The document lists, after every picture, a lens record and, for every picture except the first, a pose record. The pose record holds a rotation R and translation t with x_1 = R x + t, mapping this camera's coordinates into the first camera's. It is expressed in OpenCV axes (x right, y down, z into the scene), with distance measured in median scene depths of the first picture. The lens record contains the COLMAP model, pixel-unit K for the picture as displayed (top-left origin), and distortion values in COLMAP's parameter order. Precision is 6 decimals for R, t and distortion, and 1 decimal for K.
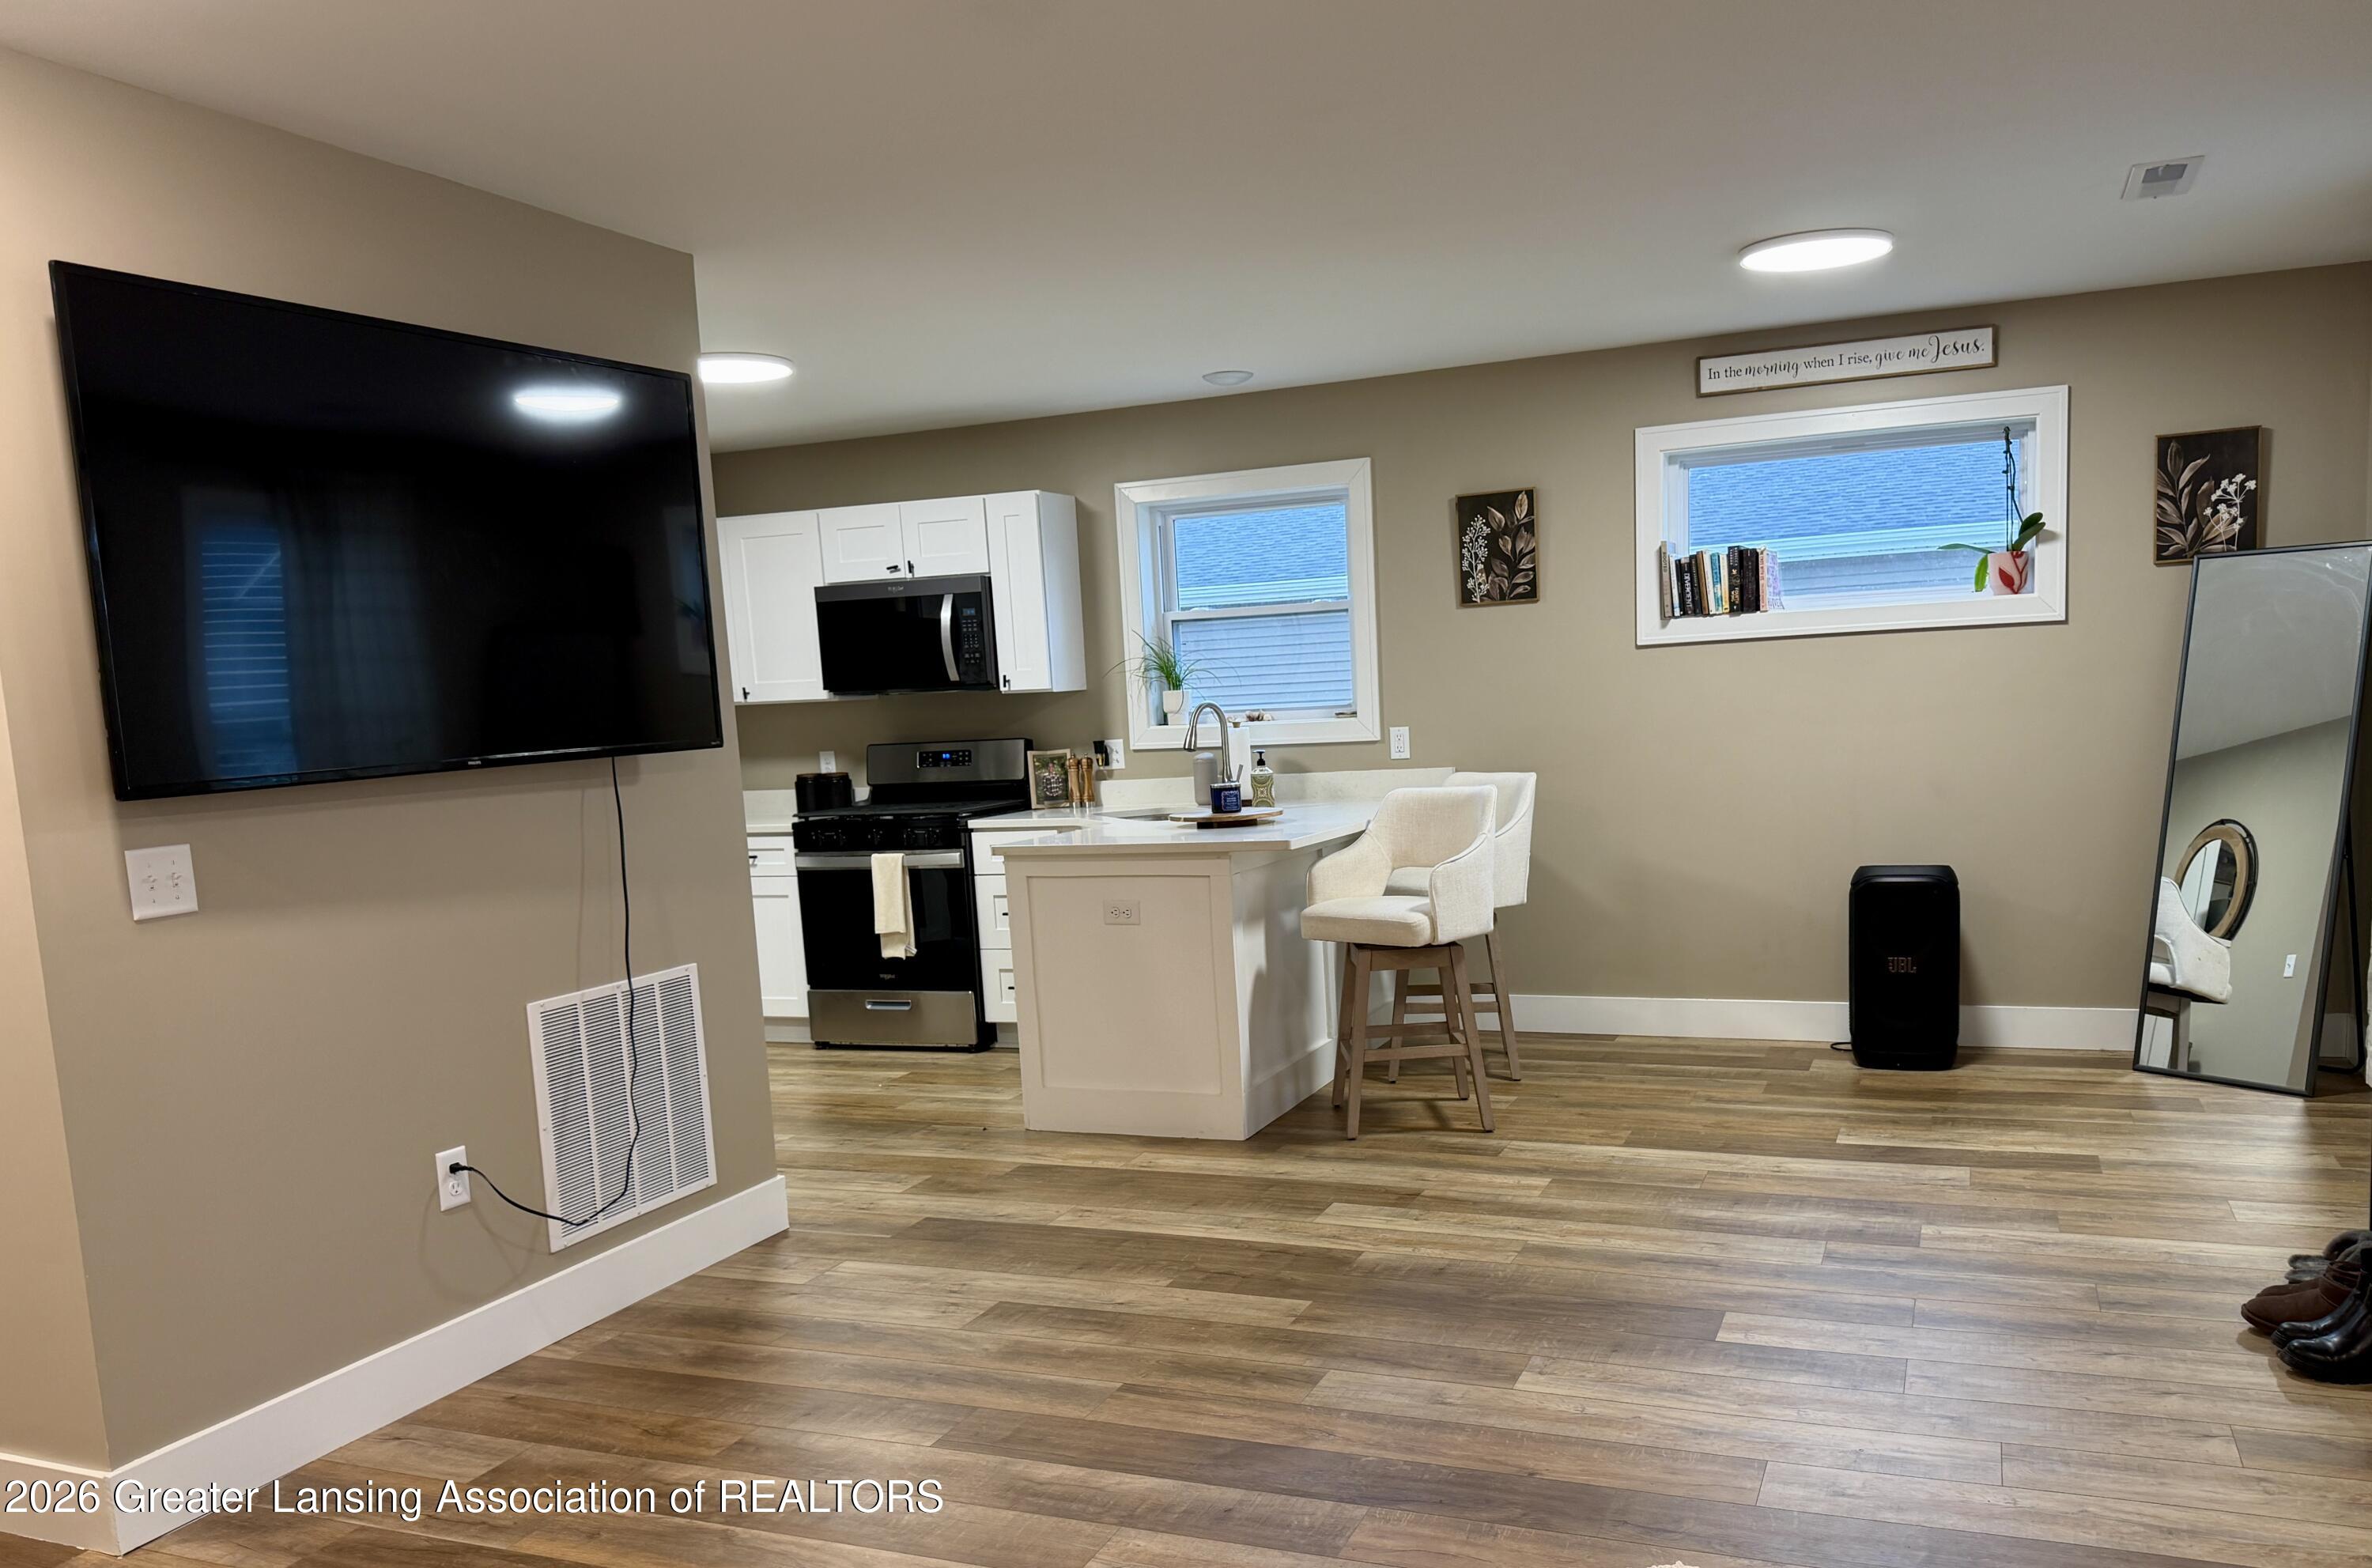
lens RADIAL K [[1796.3, 0, 1233.1], [0, 1796.3, 919.2], [0, 0, 1]] dist [0.175370, -0.379076]
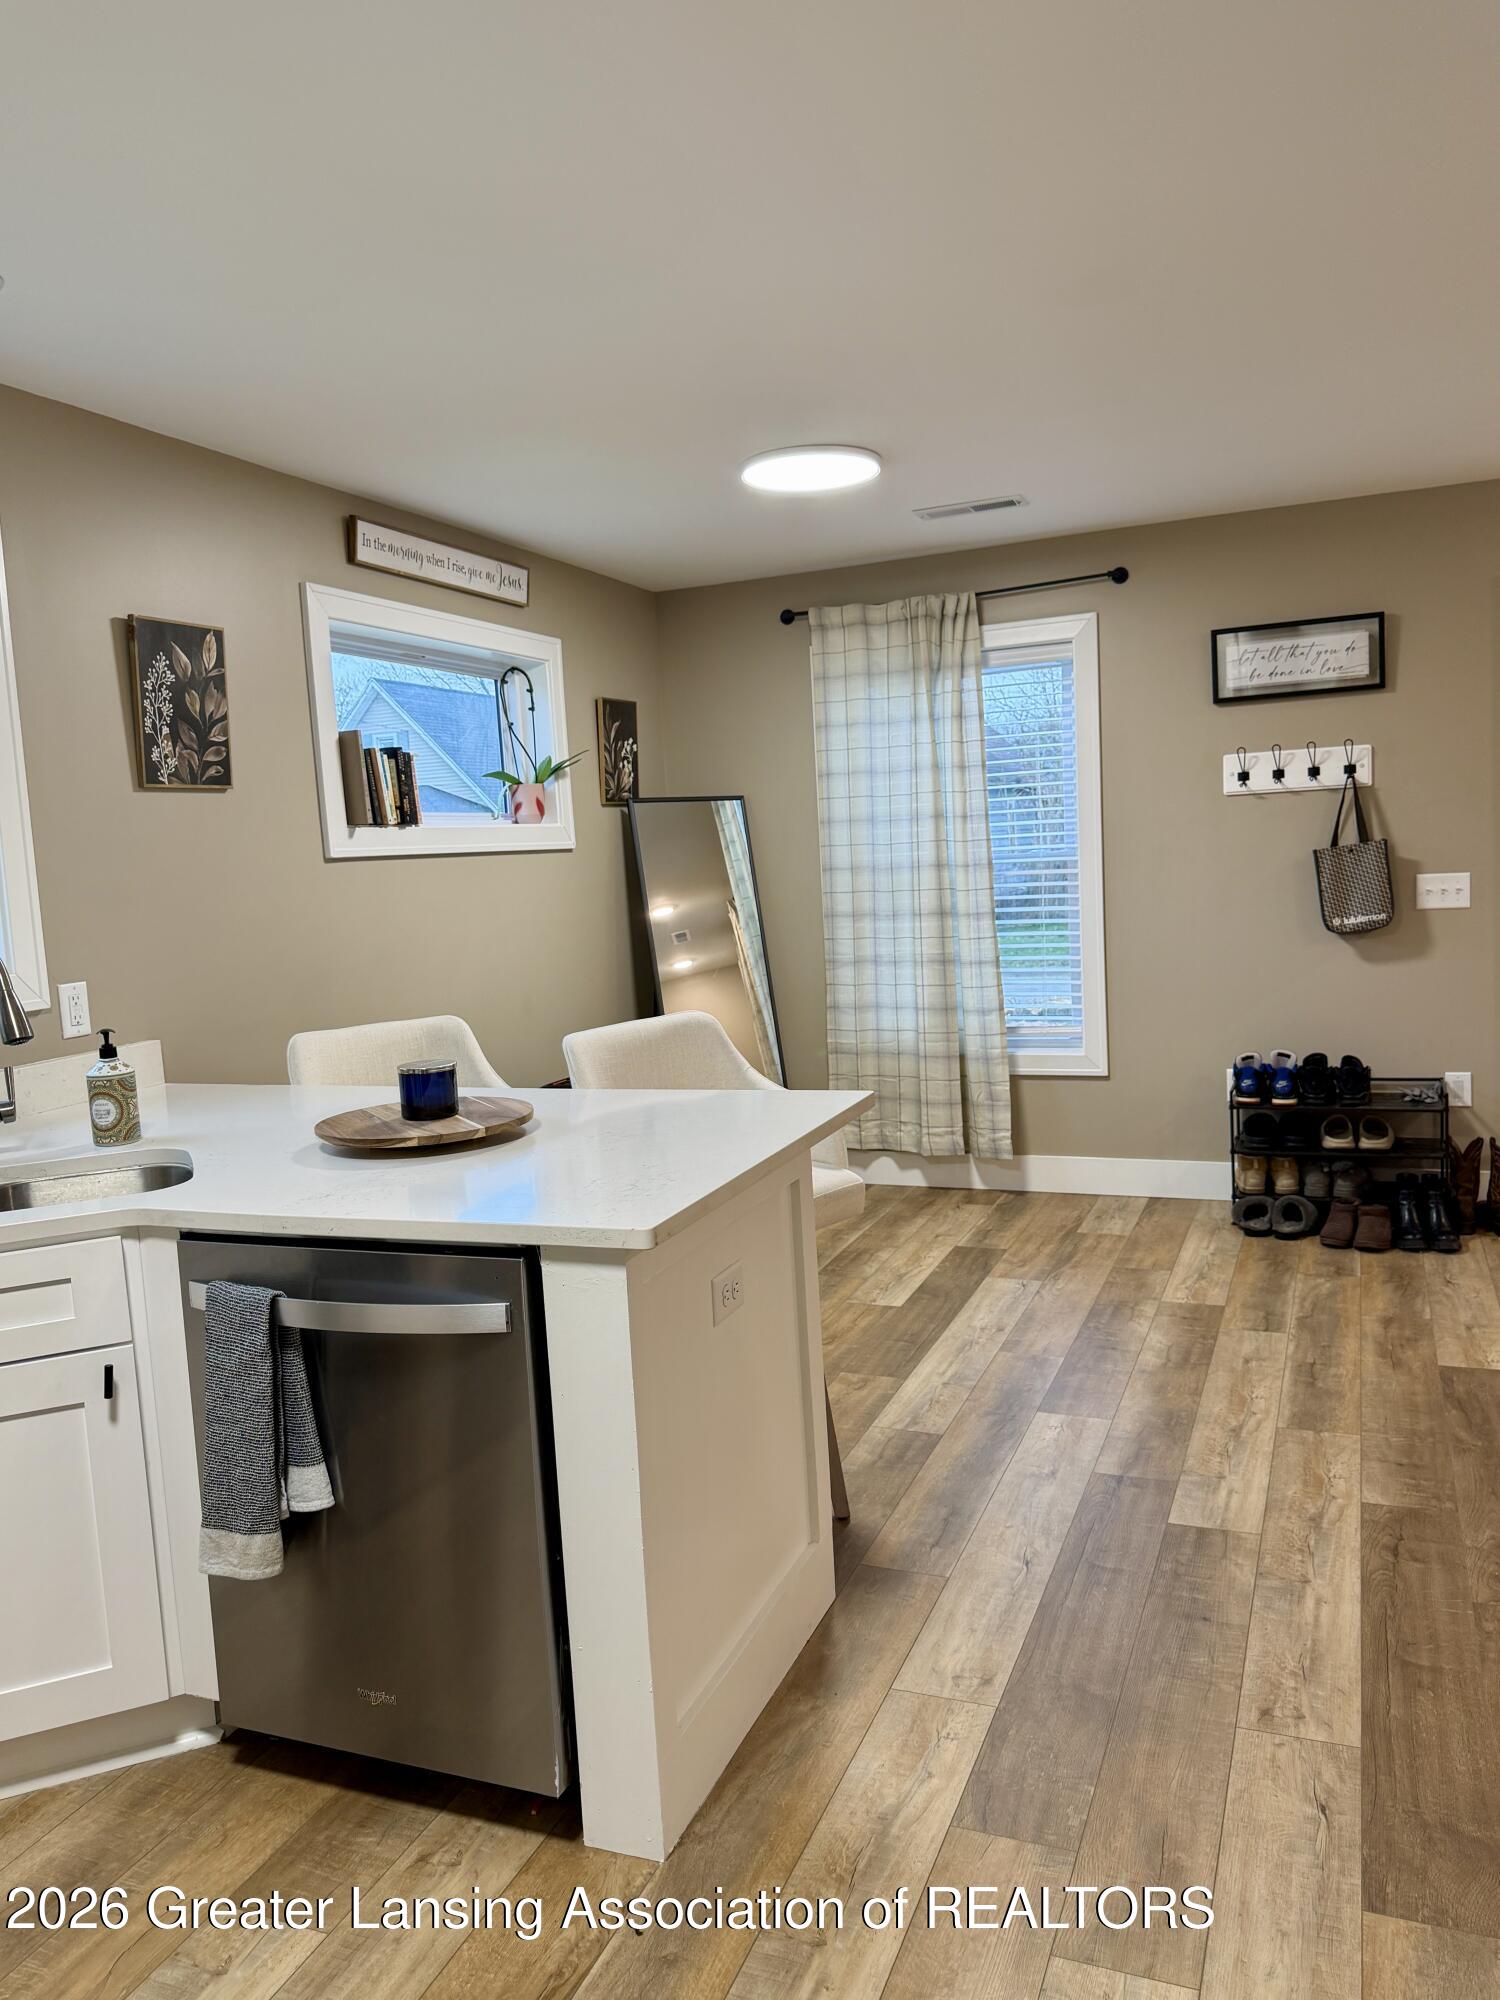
lens RADIAL K [[1450.7, 0, 750.0], [0, 1450.7, 1000.0], [0, 0, 1]] dist [0.038556, -0.046114]
pose [[0.006811, -0.057913, 0.998298, -0.419949], [0.179438, 0.982188, 0.055754, -0.097117], [-0.983746, 0.178753, 0.017082, 0.857869]]
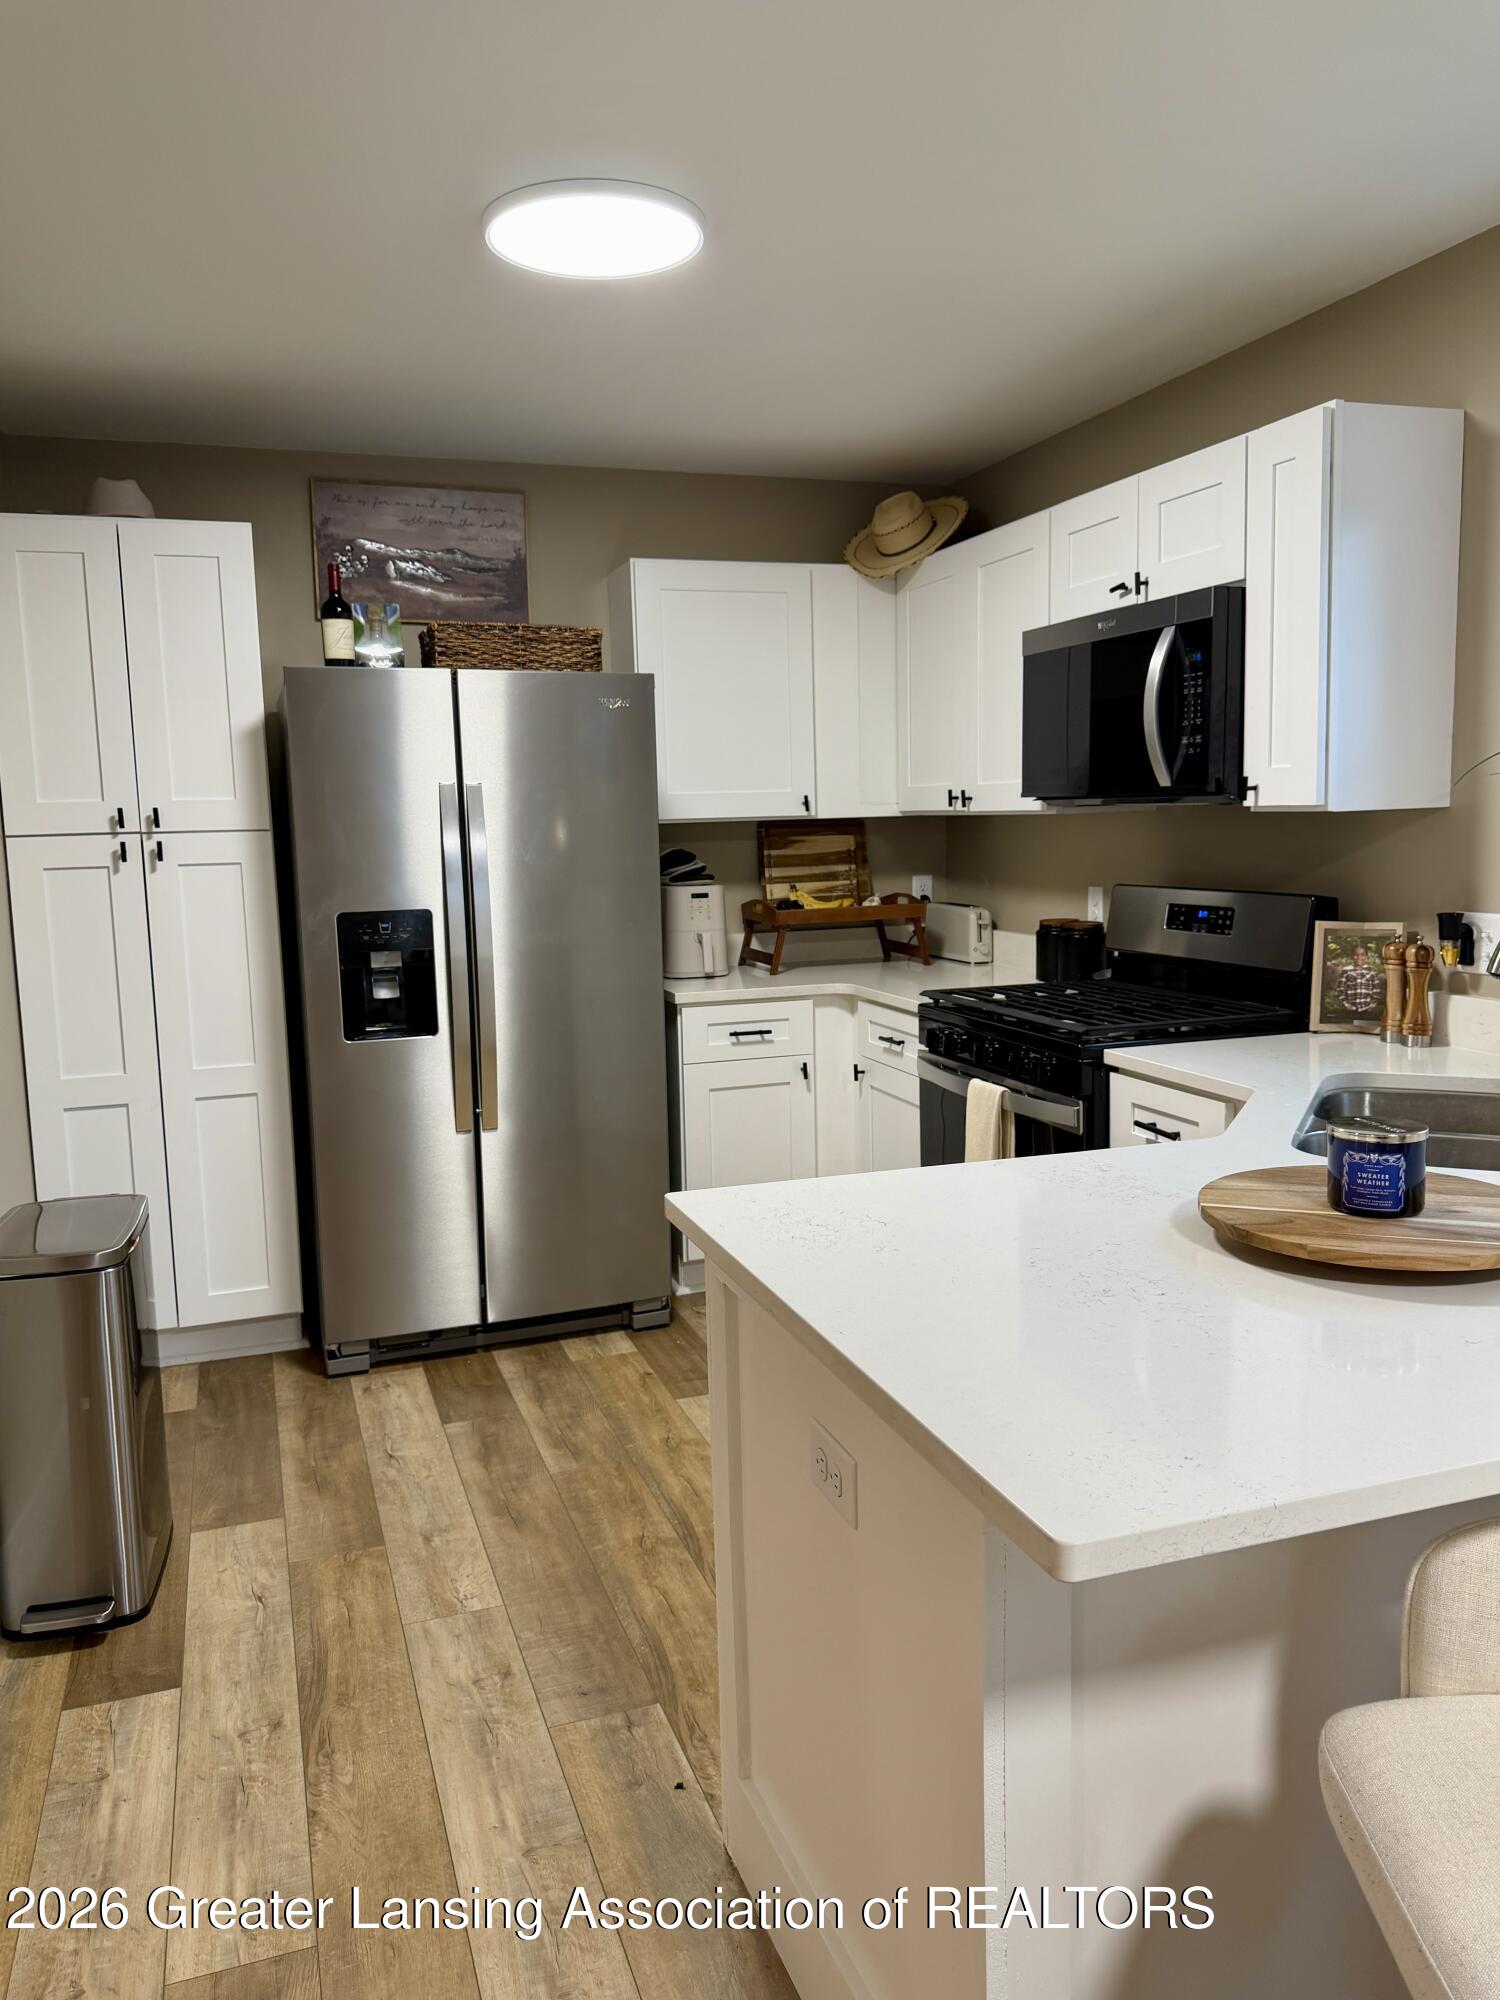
lens RADIAL K [[1450.1, 0, 752.1], [0, 1450.1, 992.6], [0, 0, 1]] dist [0.153651, -0.305752]
pose [[0.657606, 0.128846, -0.742262, 0.115849], [-0.105557, 0.991305, 0.078558, -0.104814], [0.745930, 0.026691, 0.665489, 0.700813]]
